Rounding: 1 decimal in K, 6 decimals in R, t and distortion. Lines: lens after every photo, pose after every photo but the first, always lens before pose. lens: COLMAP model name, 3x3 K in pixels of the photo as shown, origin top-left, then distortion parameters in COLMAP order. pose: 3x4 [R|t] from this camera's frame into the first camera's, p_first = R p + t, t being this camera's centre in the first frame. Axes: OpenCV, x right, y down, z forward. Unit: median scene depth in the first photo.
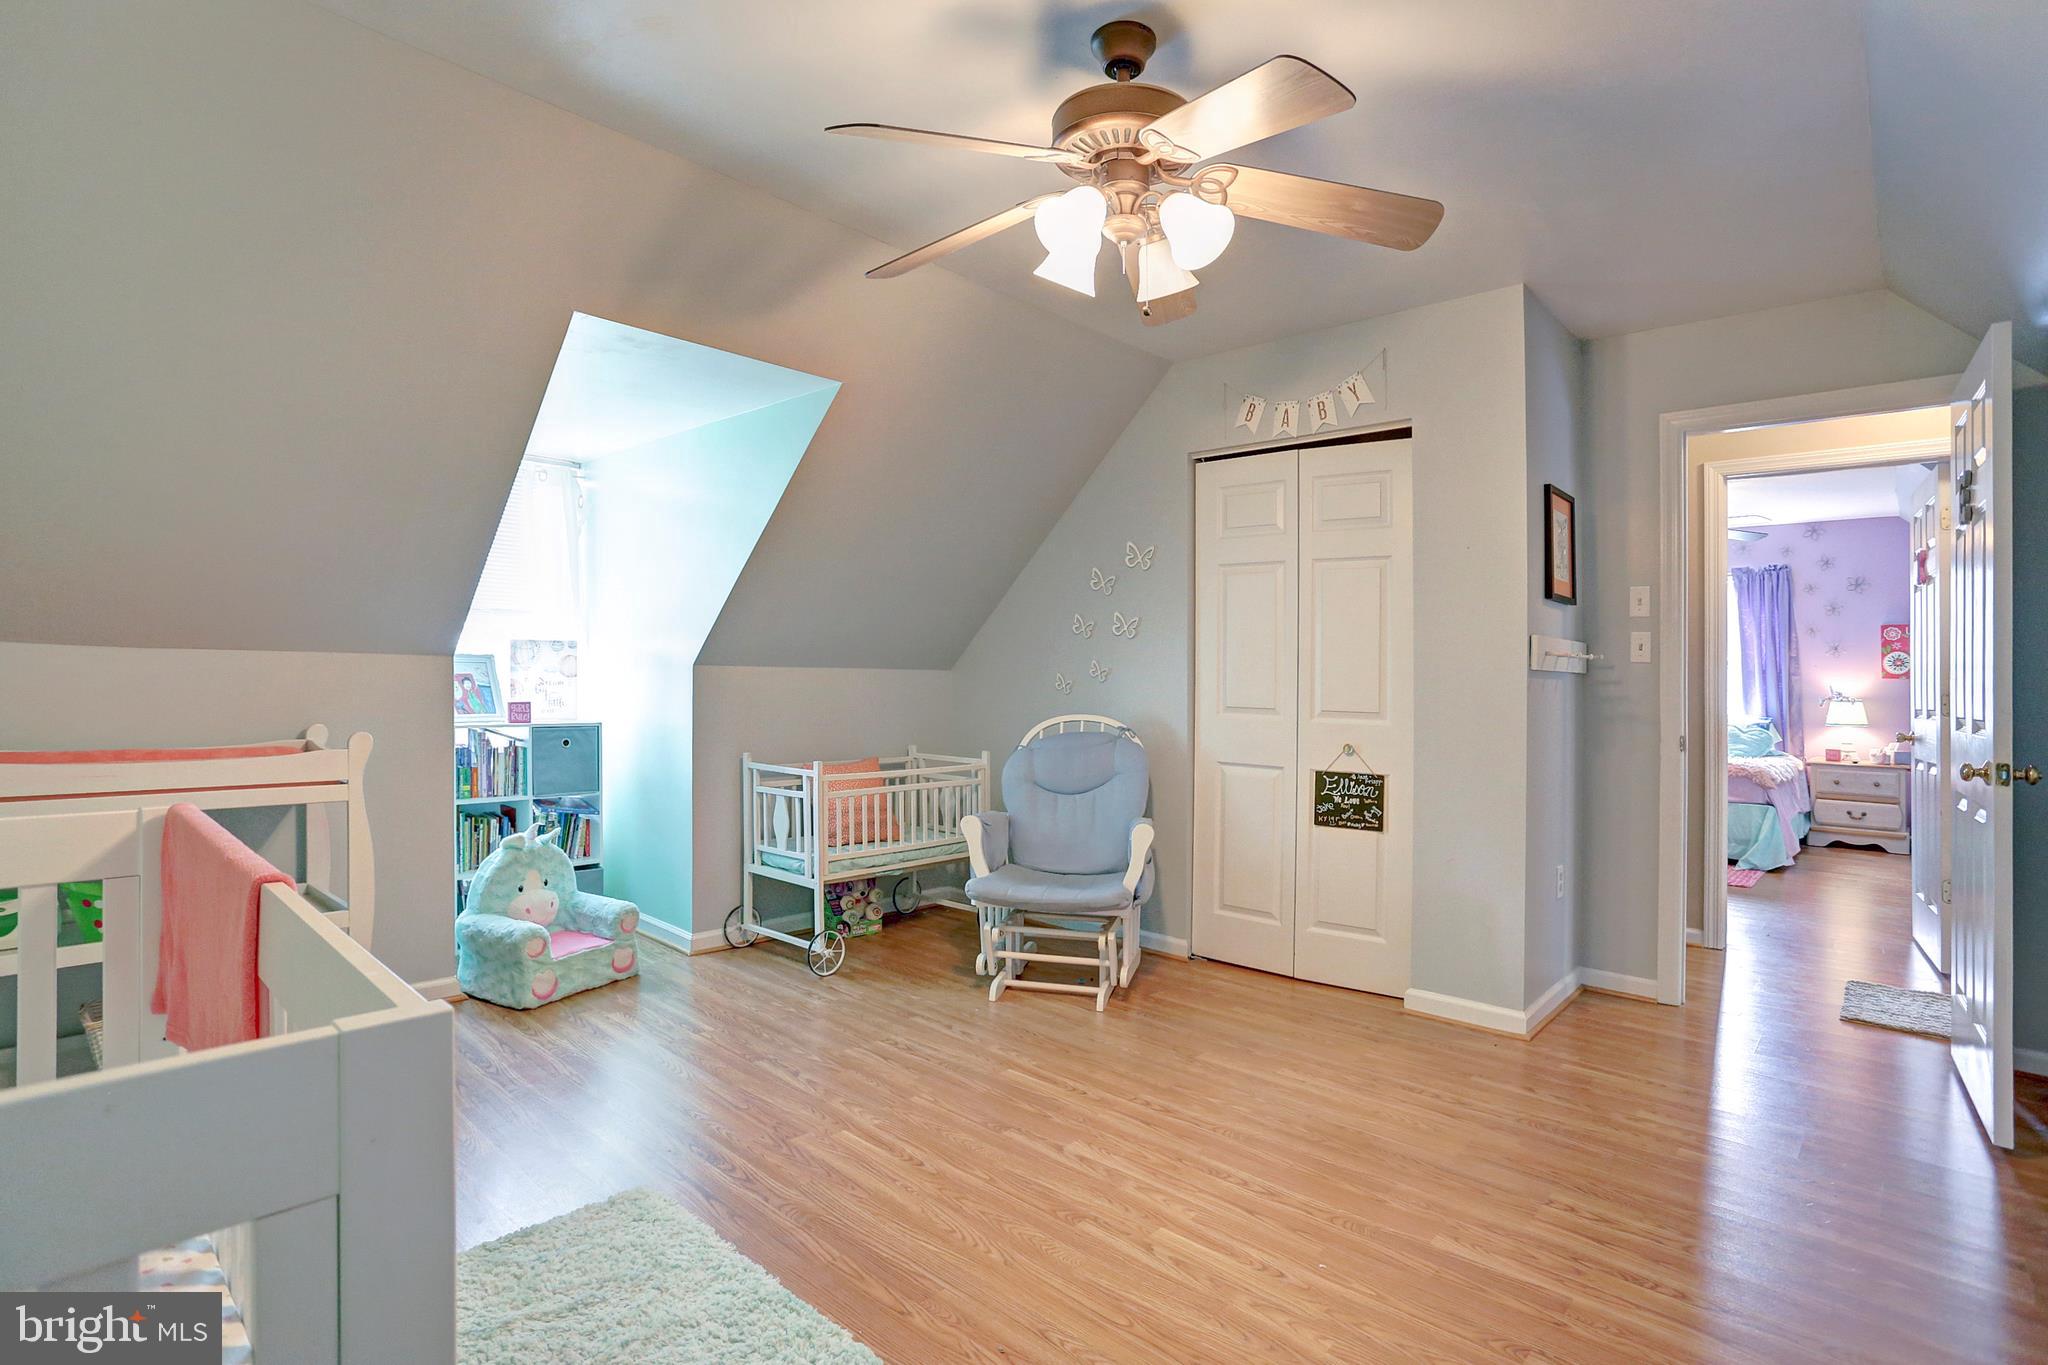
lens RADIAL K [[993.0, 0, 1020.0], [0, 993.0, 617.9], [0, 0, 1]] dist [-0.027487, 0.000764]
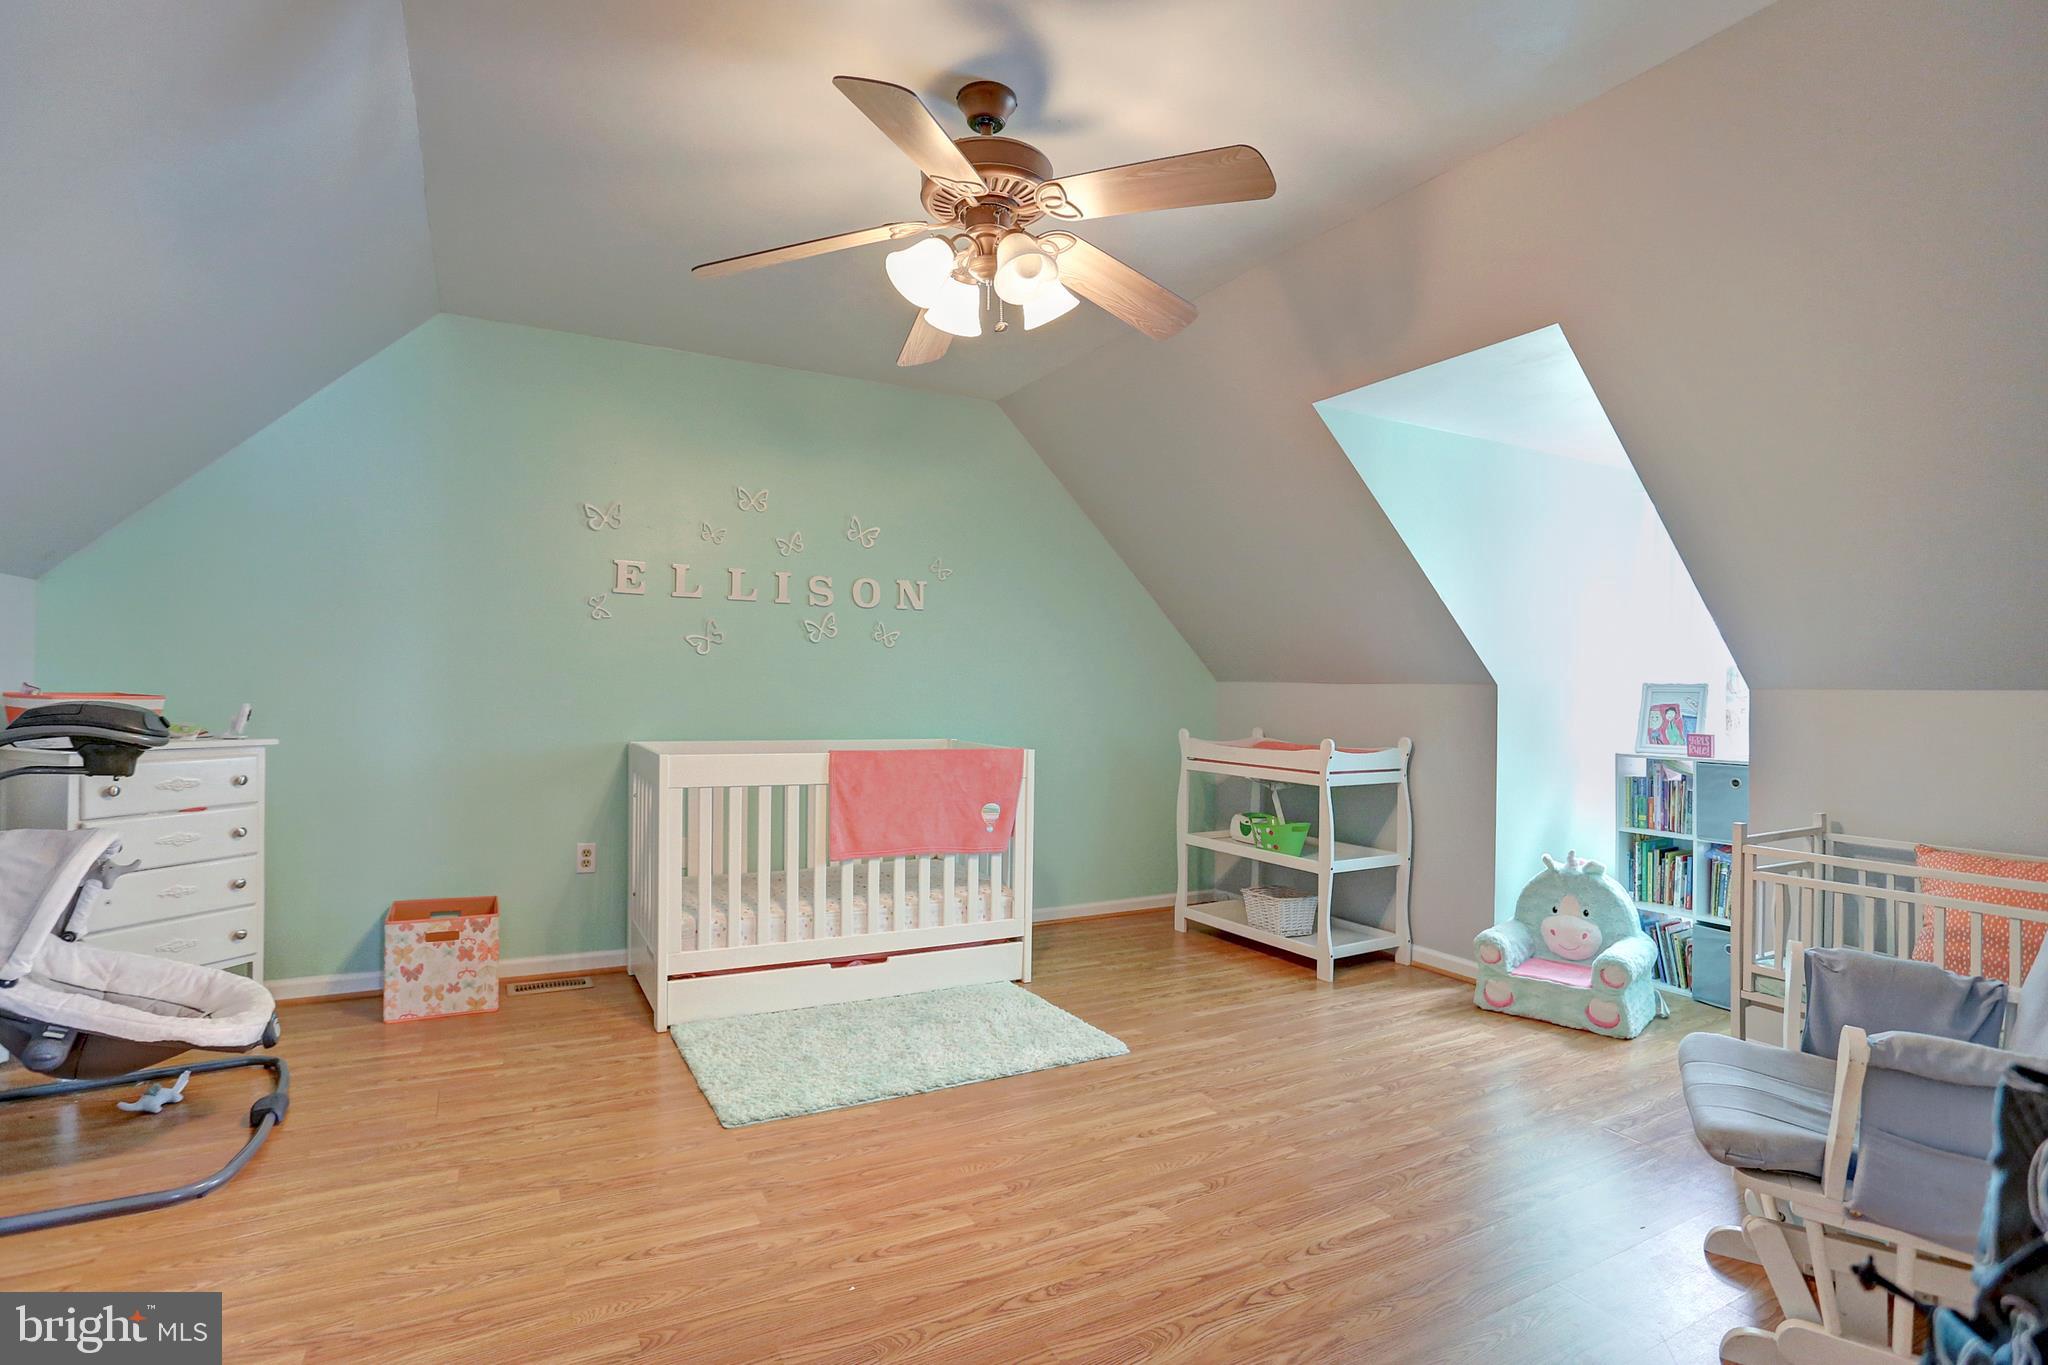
lens RADIAL K [[1003.7, 0, 1025.2], [0, 1003.7, 678.3], [0, 0, 1]] dist [-0.085973, 0.037549]
pose [[-0.315655, -0.036385, -0.948176, 0.808370], [0.035920, 0.998090, -0.050259, 0.083467], [0.948194, -0.049923, -0.313746, 1.020933]]
